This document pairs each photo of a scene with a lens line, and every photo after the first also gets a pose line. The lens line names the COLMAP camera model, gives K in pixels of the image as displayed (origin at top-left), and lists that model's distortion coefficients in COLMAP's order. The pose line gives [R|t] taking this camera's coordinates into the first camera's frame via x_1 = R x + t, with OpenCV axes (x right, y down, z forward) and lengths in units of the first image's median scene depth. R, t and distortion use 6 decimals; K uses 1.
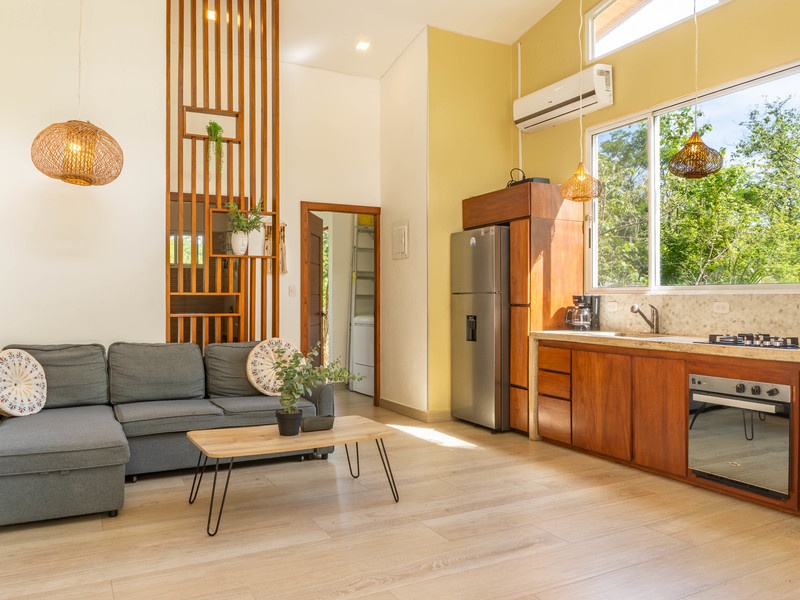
lens RADIAL K [[625.0, 0, 400.0], [0, 625.0, 300.0], [0, 0, 1]] dist [-0.001450, -0.002720]
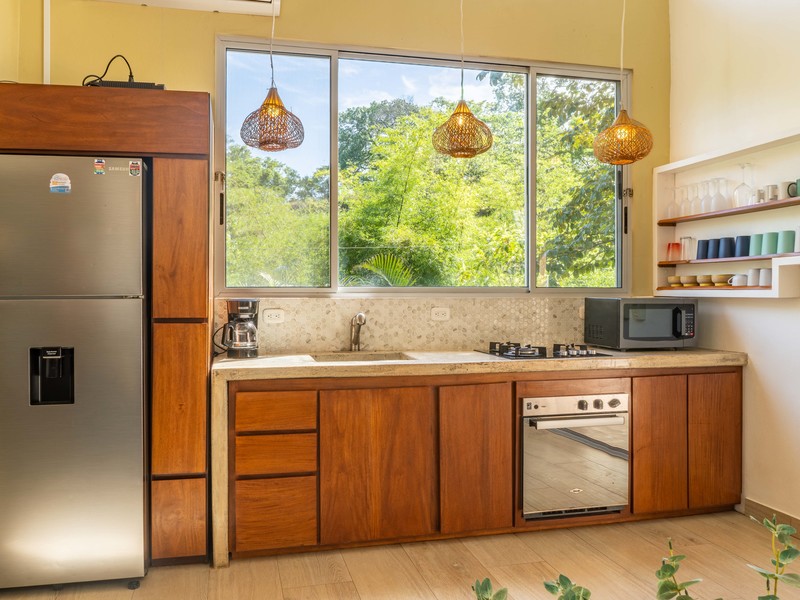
lens RADIAL K [[622.8, 0, 381.7], [0, 622.8, 290.7], [0, 0, 1]] dist [-0.012999, -0.005573]
pose [[0.272898, 0.000633, 0.962043, -0.293632], [0.003440, 0.999993, -0.001634, -0.016861], [-0.962037, 0.003756, 0.272894, 0.768399]]
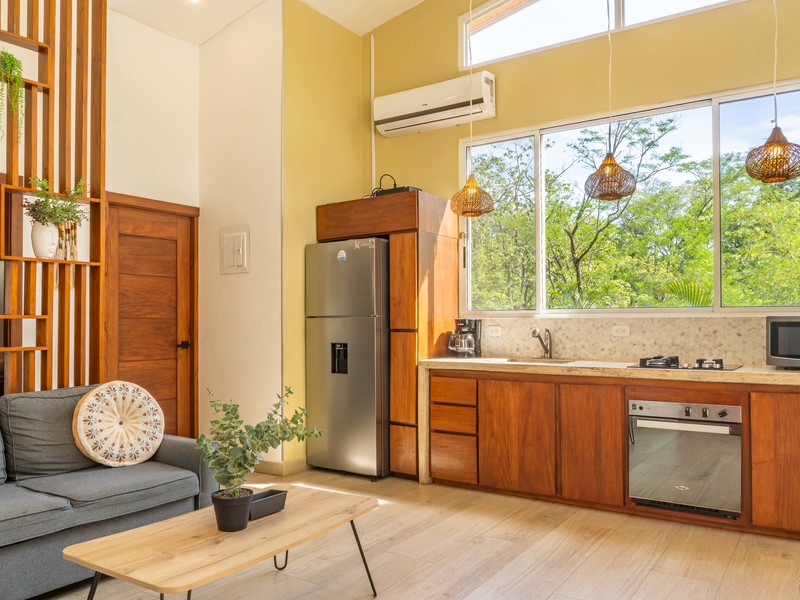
lens RADIAL K [[641.3, 0, 414.1], [0, 641.3, 318.1], [0, 0, 1]] dist [-0.010295, -0.004202]
pose [[0.881839, 0.000143, 0.471550, -0.240962], [0.004699, 0.999948, -0.009092, -0.000697], [-0.471526, 0.010234, 0.881793, 0.224917]]
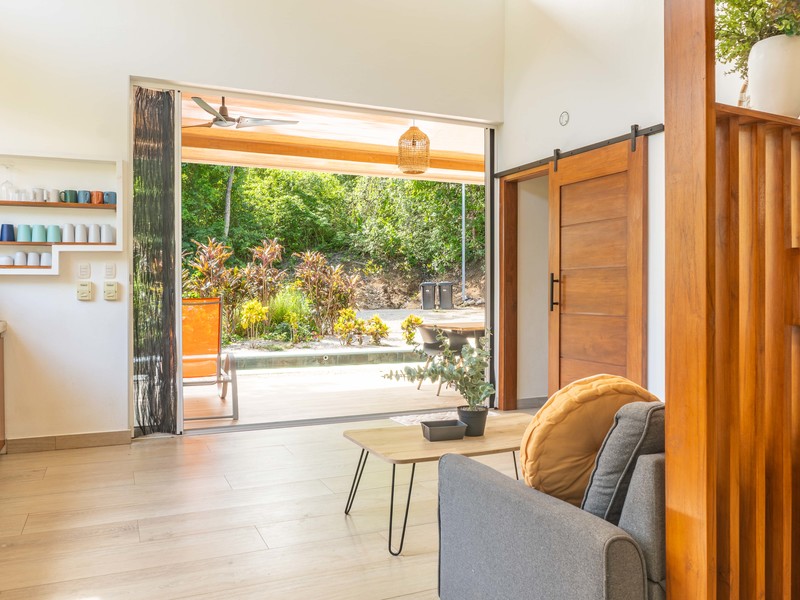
lens RADIAL K [[622.8, 0, 381.7], [0, 622.8, 290.7], [0, 0, 1]] dist [-0.012999, -0.005573]
pose [[-0.994799, -0.000900, 0.101852, -0.103715], [-0.000565, 0.999994, 0.003316, 0.010396], [-0.101855, 0.003241, -0.994794, 1.379945]]
